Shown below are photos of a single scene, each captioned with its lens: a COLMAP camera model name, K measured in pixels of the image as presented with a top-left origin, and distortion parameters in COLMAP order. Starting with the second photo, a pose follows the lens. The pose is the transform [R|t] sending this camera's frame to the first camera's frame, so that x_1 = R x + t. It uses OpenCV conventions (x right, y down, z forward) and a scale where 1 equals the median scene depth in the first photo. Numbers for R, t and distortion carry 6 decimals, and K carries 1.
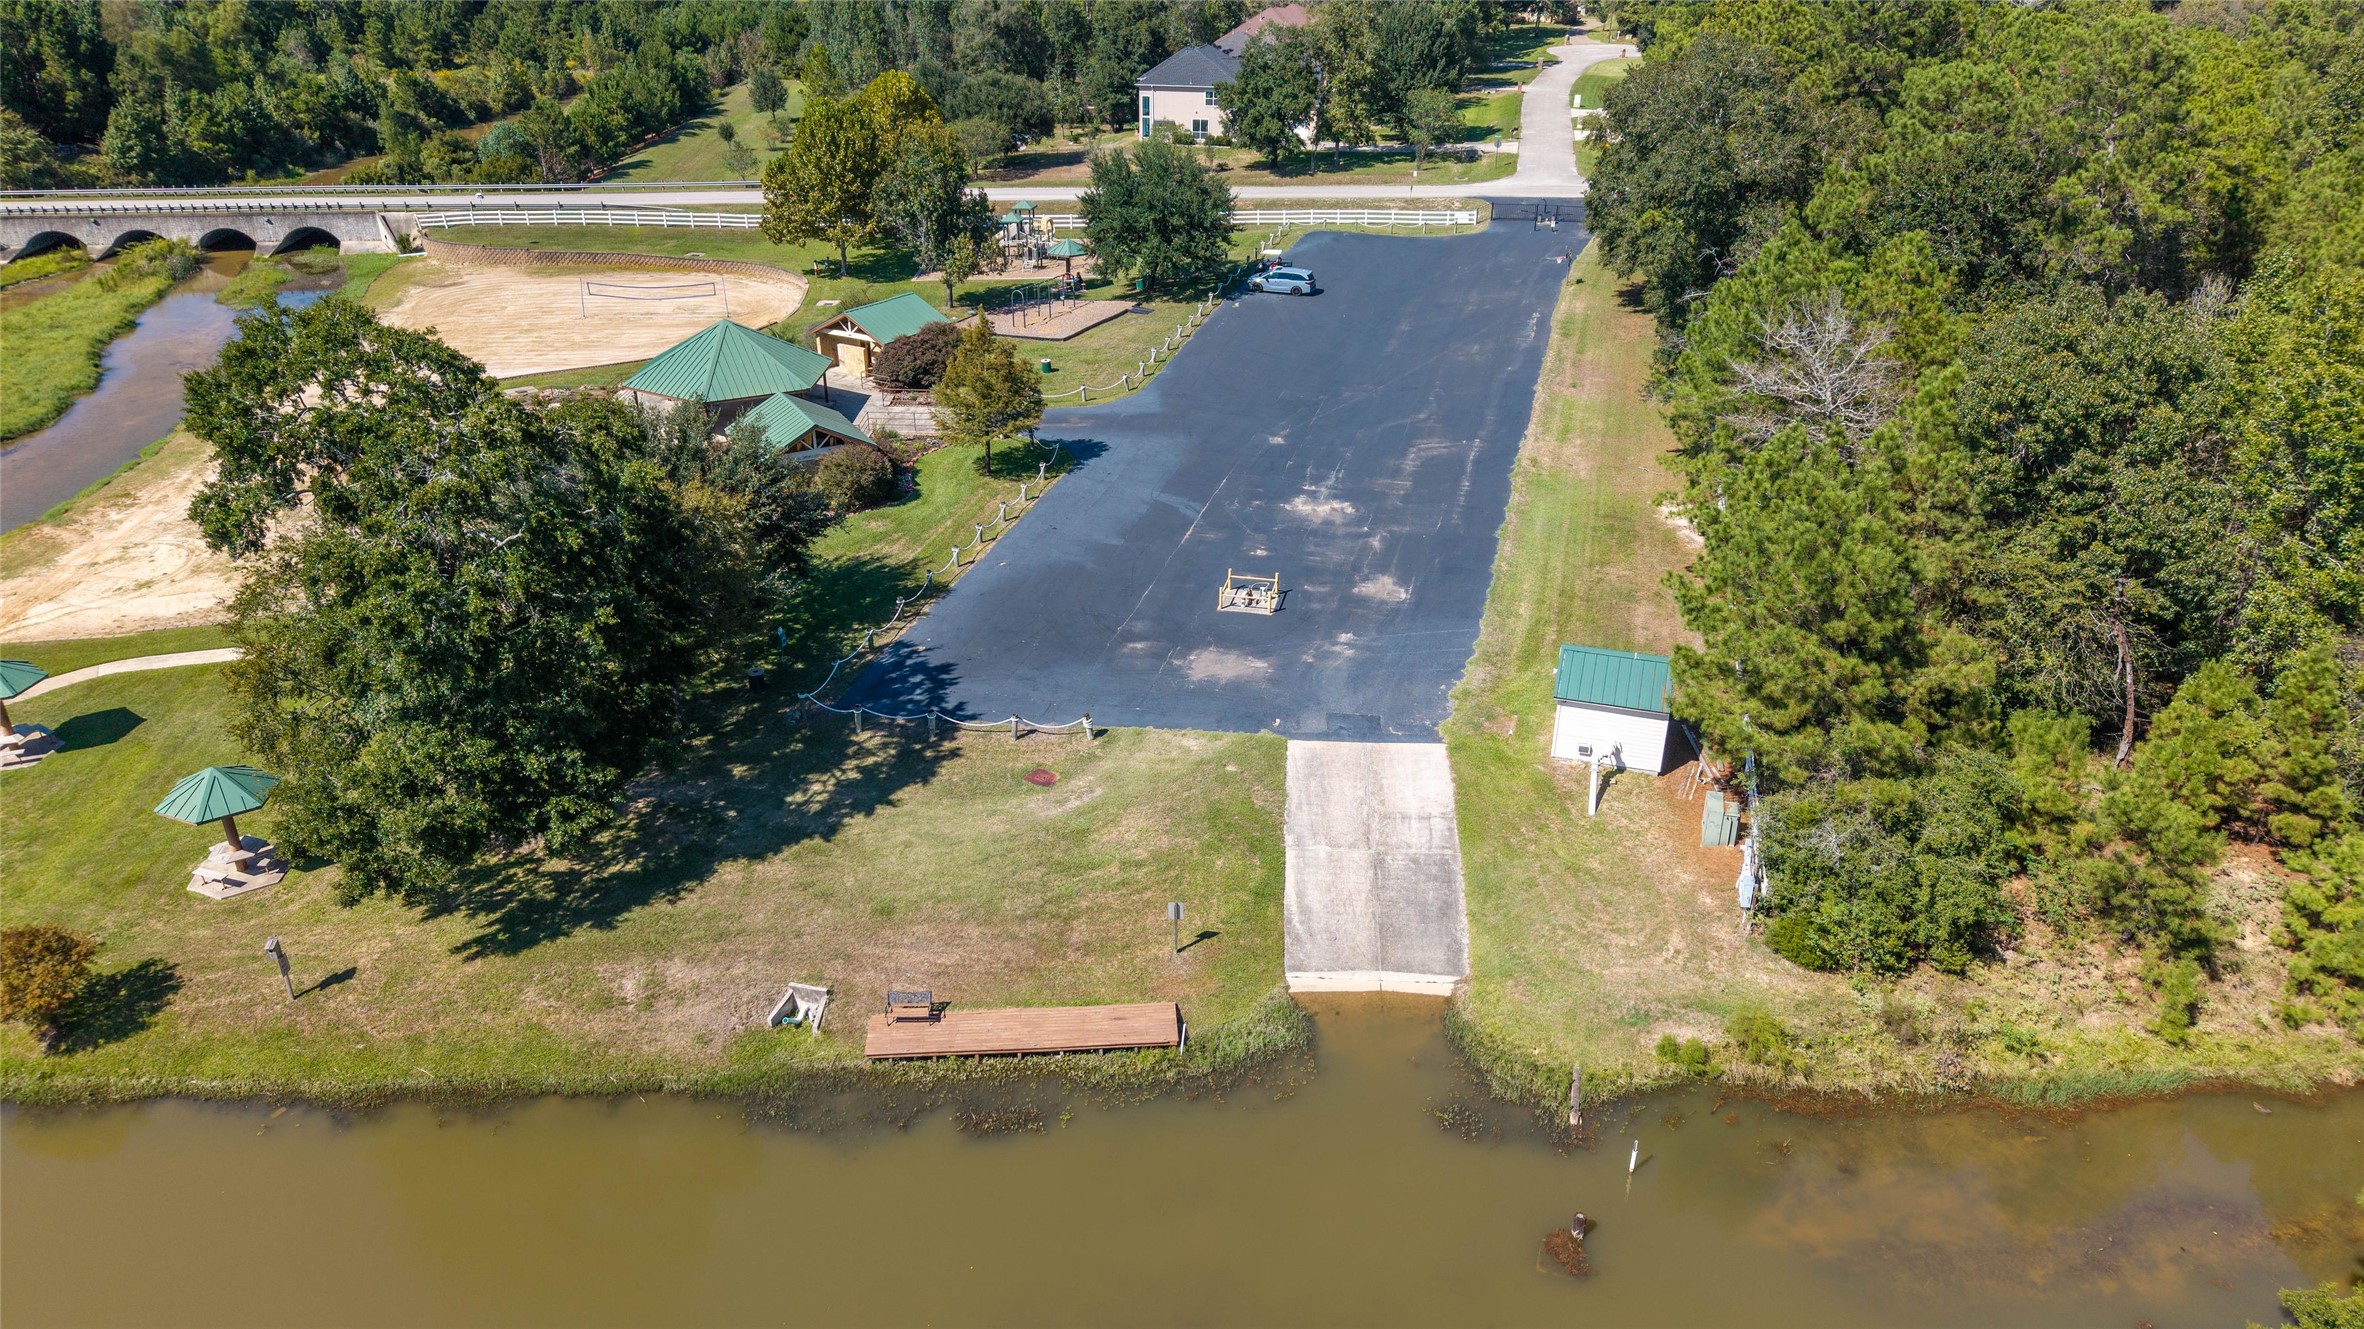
lens RADIAL K [[1588.1, 0, 1182.0], [0, 1588.1, 664.5], [0, 0, 1]] dist [0.028524, -0.028620]
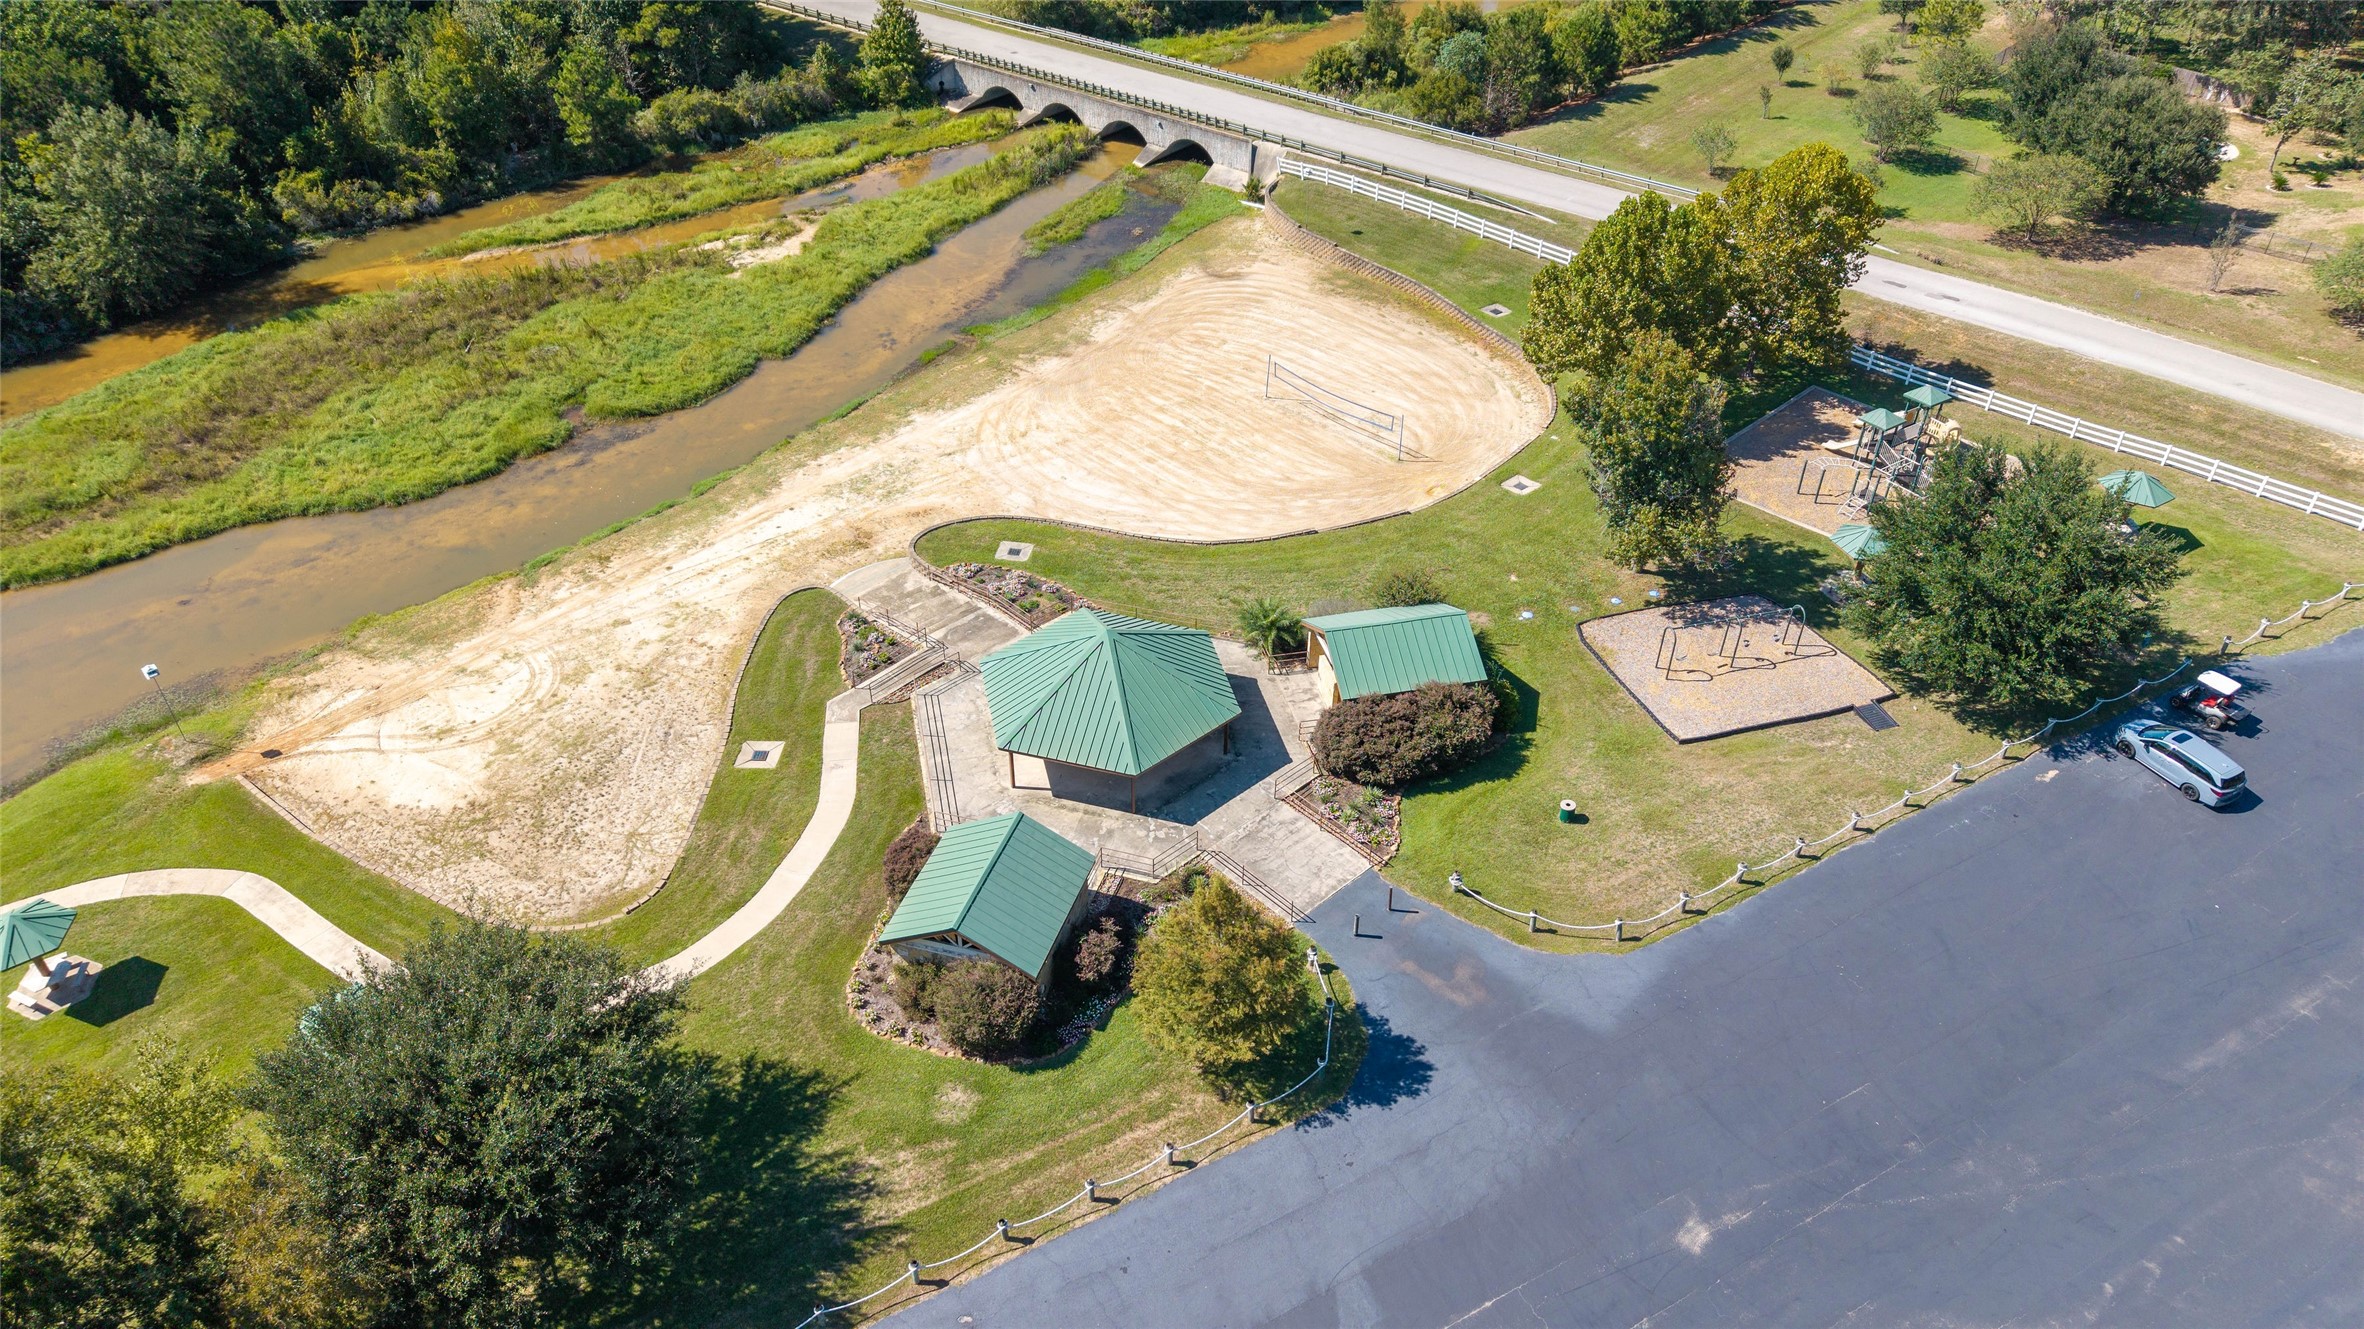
lens RADIAL K [[1593.1, 0, 1182.0], [0, 1593.1, 664.5], [0, 0, 1]] dist [0.066230, -0.086988]
pose [[0.694079, 0.433814, -0.574508, 0.275404], [-0.318473, 0.900732, 0.295392, -0.686393], [0.645623, -0.022060, 0.763338, 0.724307]]
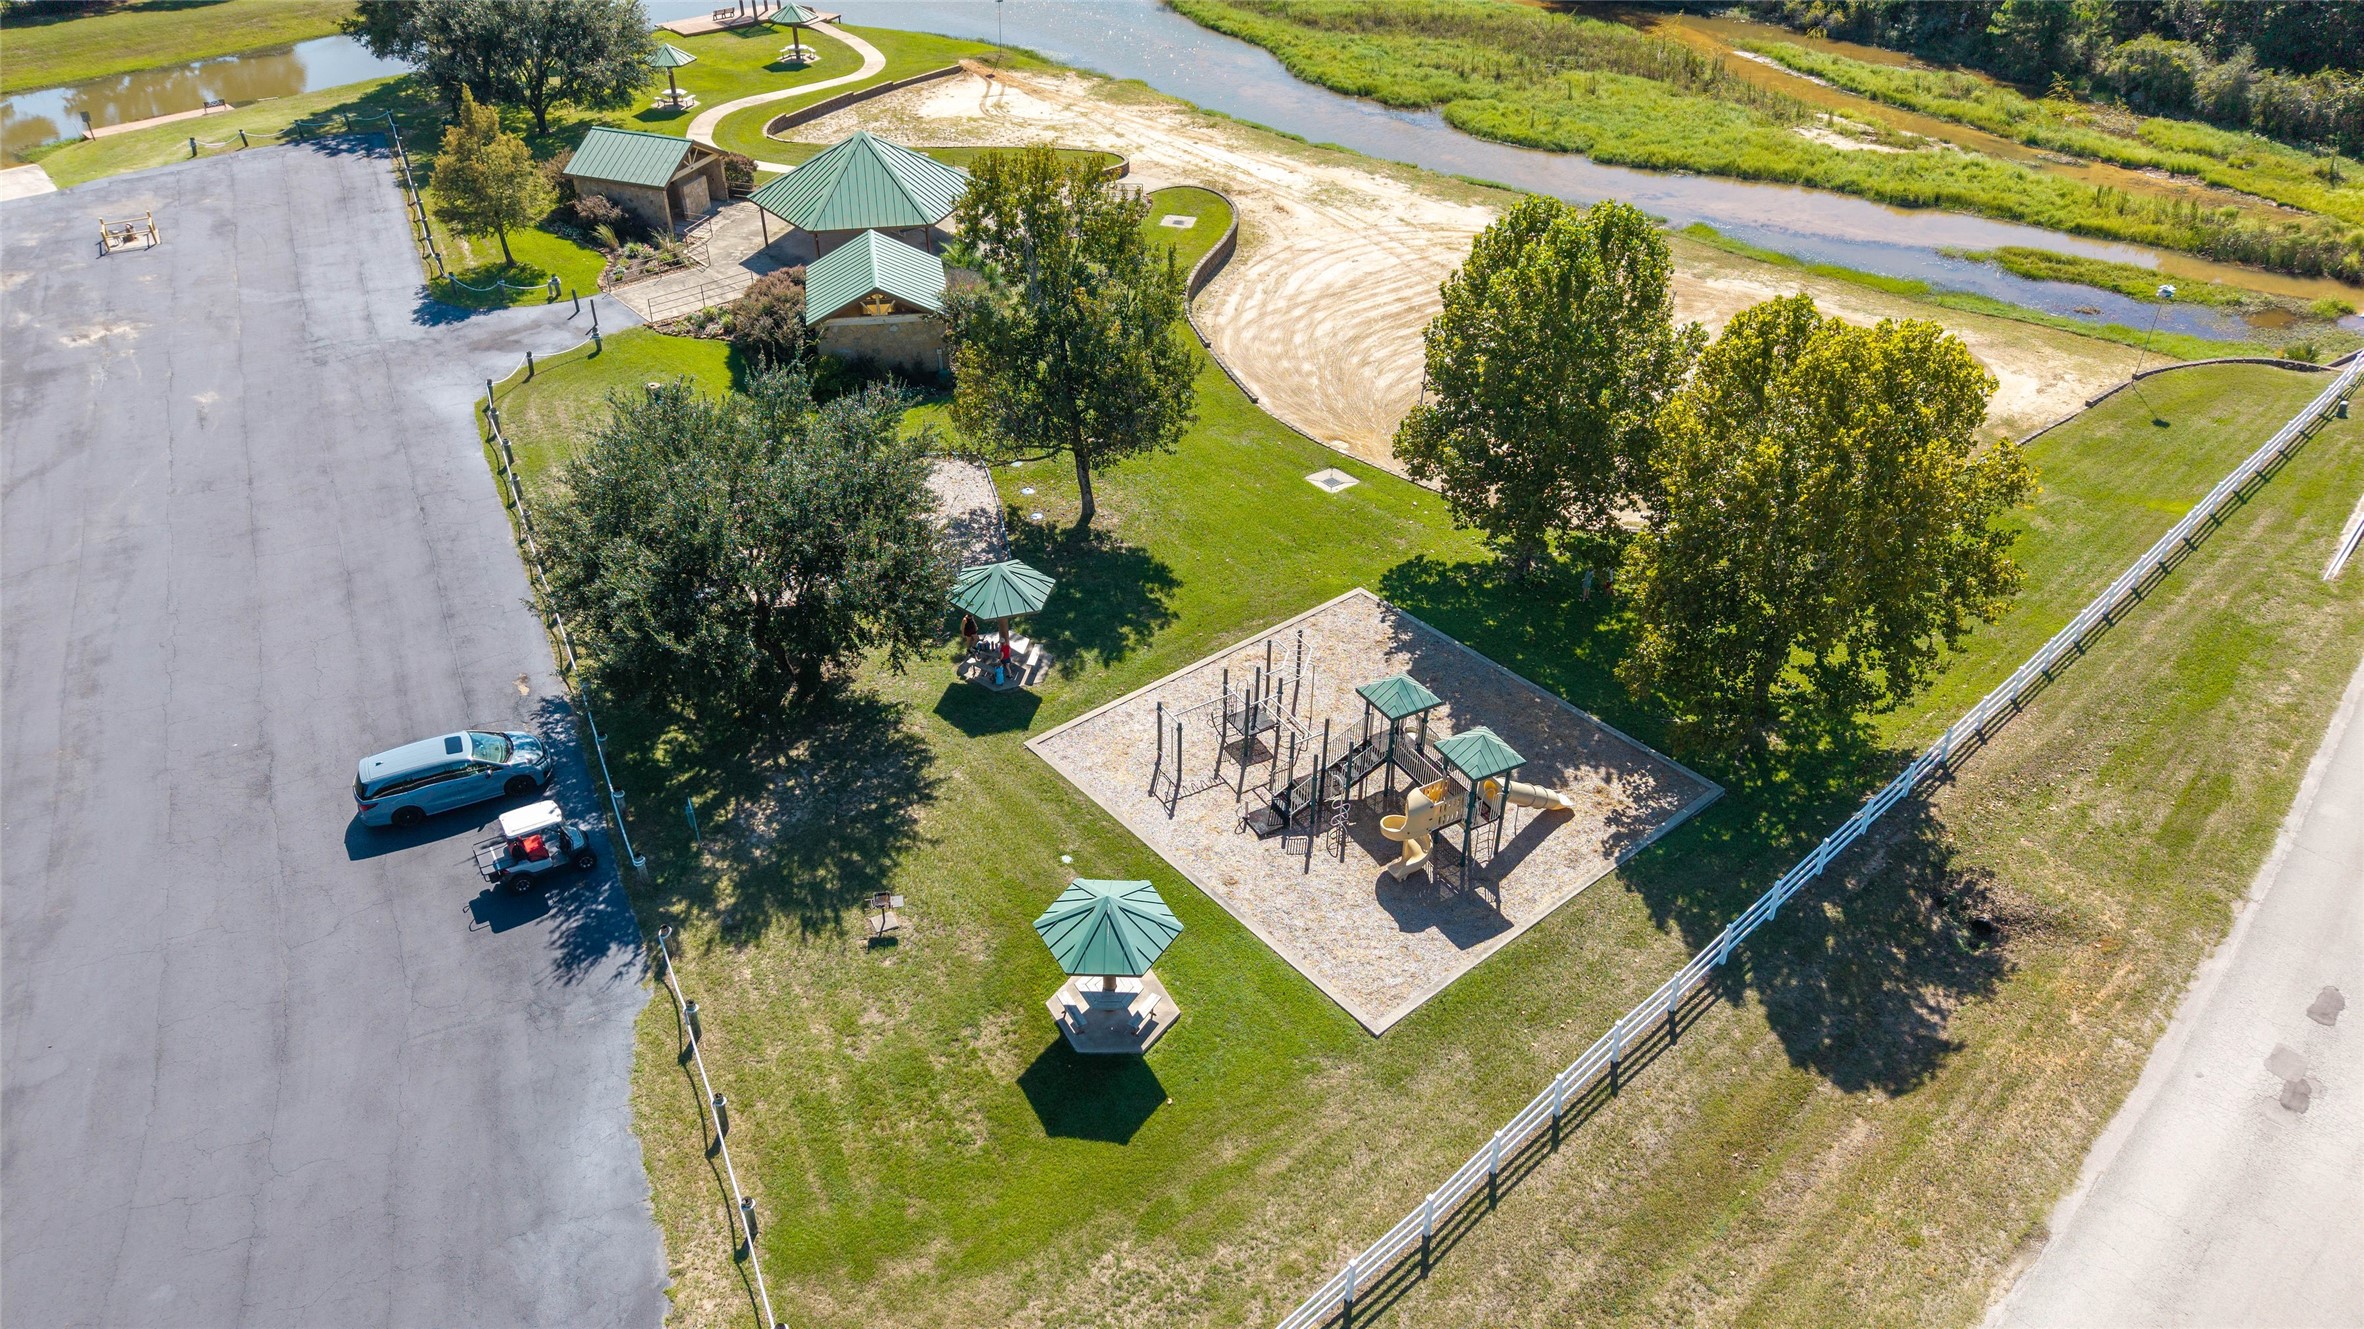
lens RADIAL K [[1598.6, 0, 1182.0], [0, 1598.6, 664.5], [0, 0, 1]] dist [0.007801, 0.005396]
pose [[-0.747439, 0.377926, -0.546358, 0.281317], [-0.303275, 0.537609, 0.786766, -1.280487], [0.591067, 0.753756, -0.287214, 2.513959]]
